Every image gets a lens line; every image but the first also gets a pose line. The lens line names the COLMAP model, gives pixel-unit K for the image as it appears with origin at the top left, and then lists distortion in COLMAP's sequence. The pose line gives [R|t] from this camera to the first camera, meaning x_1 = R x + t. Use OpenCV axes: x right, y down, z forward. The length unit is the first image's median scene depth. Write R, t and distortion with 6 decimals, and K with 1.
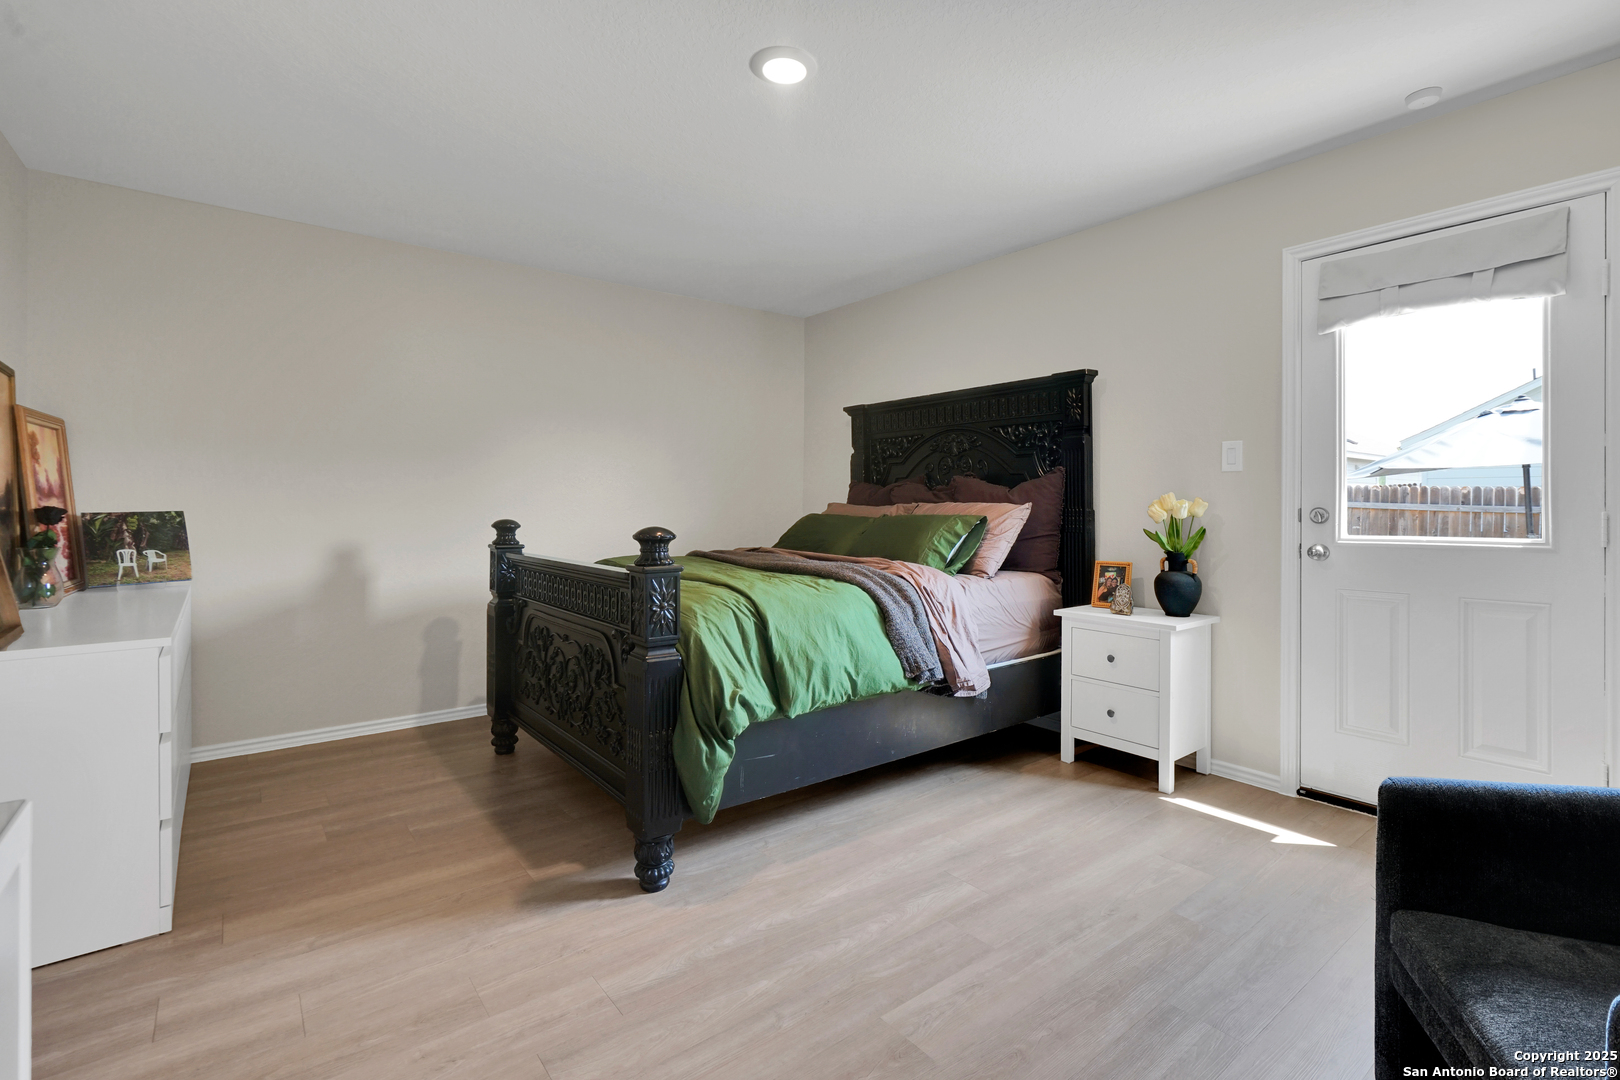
lens RADIAL K [[747.9, 0, 808.6], [0, 747.9, 524.2], [0, 0, 1]] dist [-0.004055, 0.001198]
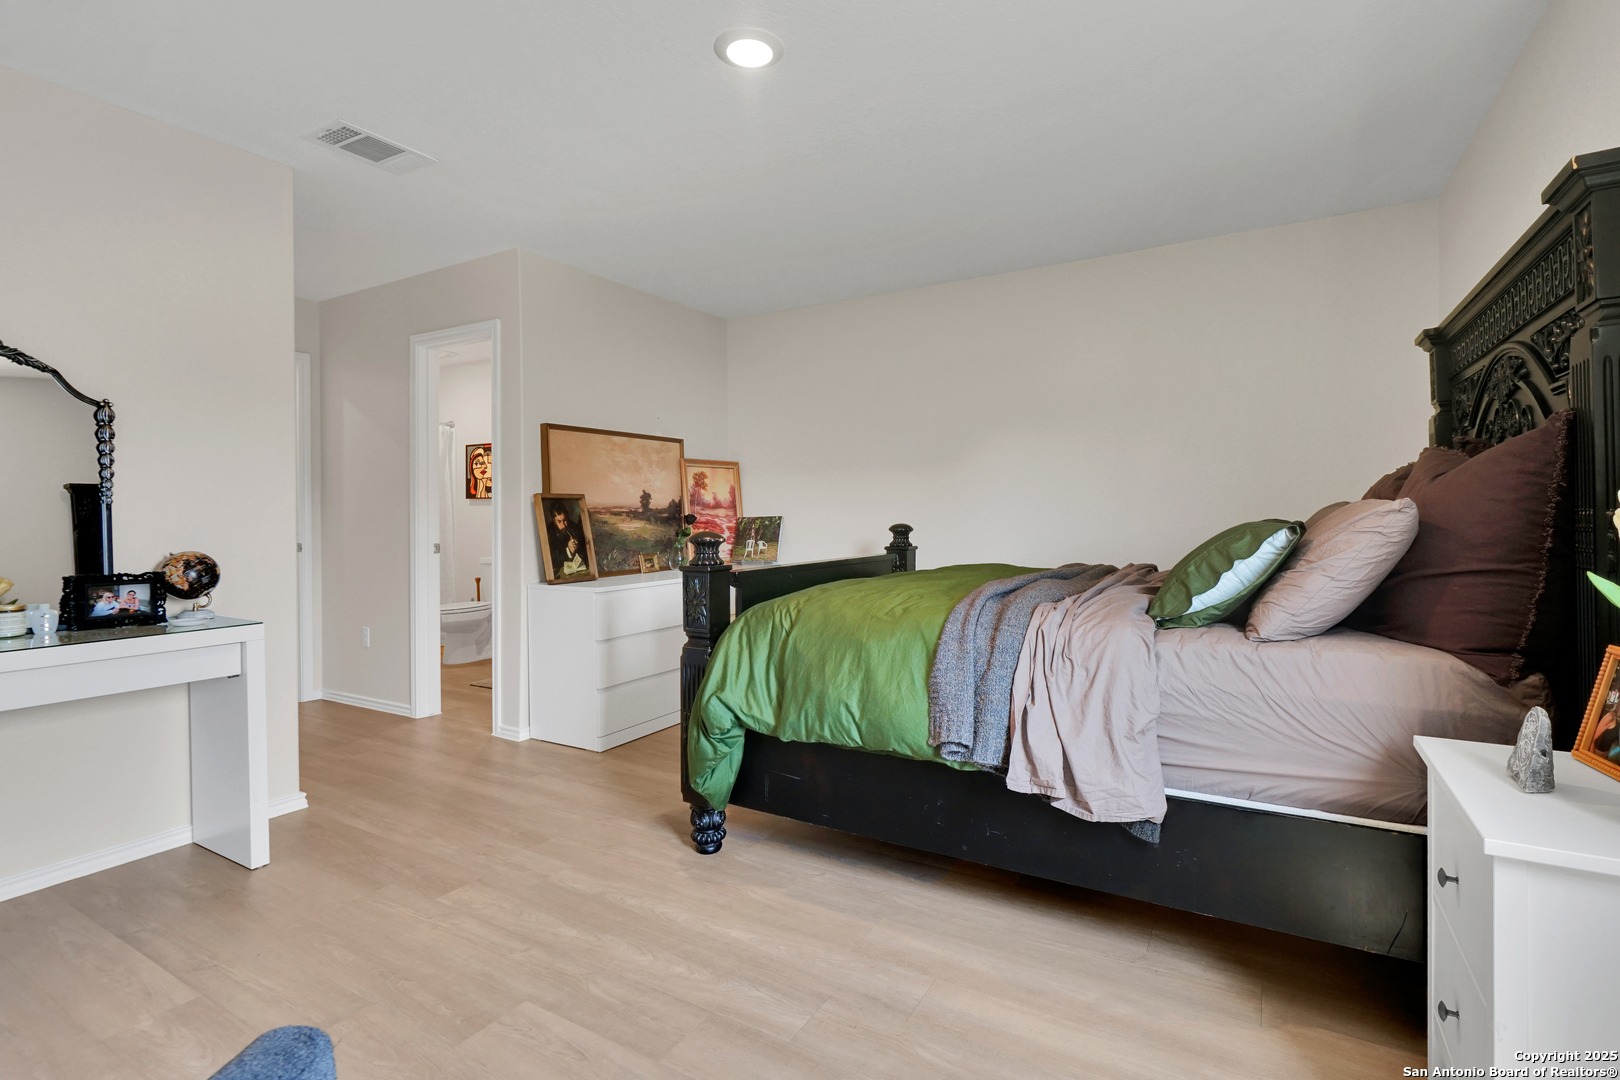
lens RADIAL K [[747.9, 0, 811.7], [0, 747.9, 530.9], [0, 0, 1]] dist [-0.004055, 0.001198]
pose [[0.374981, 0.018083, -0.926856, 0.701232], [-0.014019, 0.999806, 0.013835, -0.011042], [0.926926, 0.007805, 0.375162, 0.566665]]
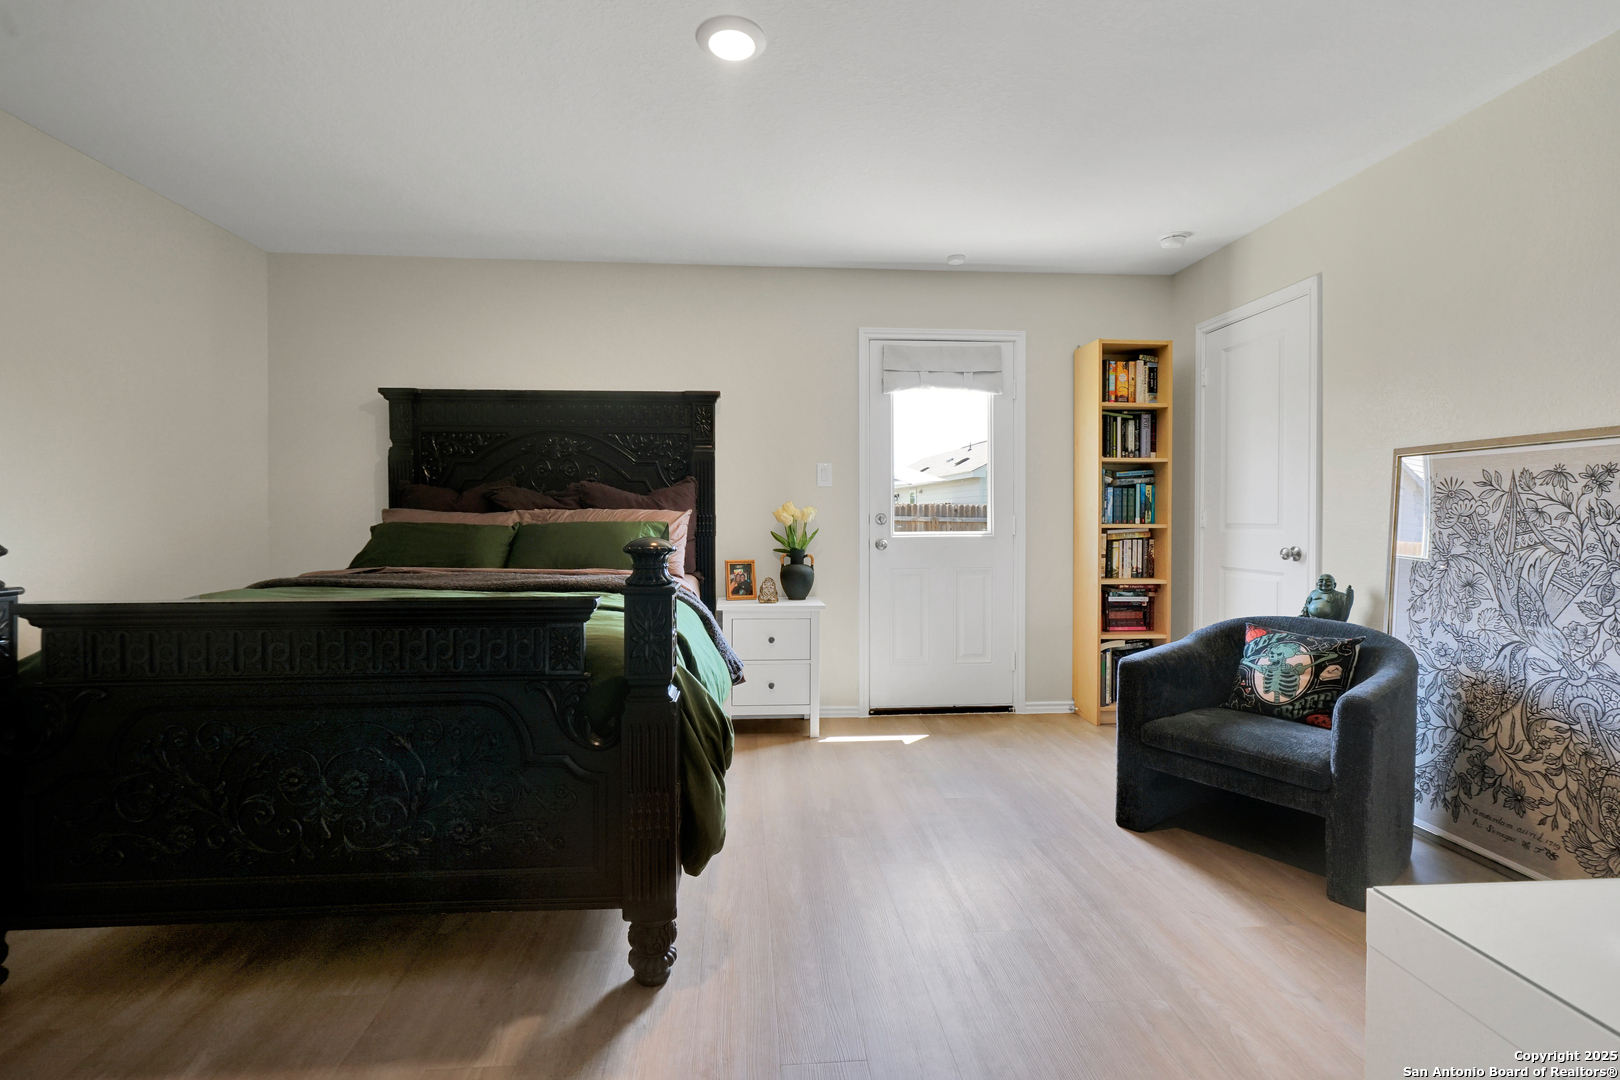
lens RADIAL K [[747.9, 0, 805.3], [0, 747.9, 540.9], [0, 0, 1]] dist [-0.004055, 0.001198]
pose [[0.556537, -0.032272, 0.830196, -0.614152], [0.020506, 0.999474, 0.025106, -0.008776], [-0.830570, 0.003052, 0.556906, 0.318694]]
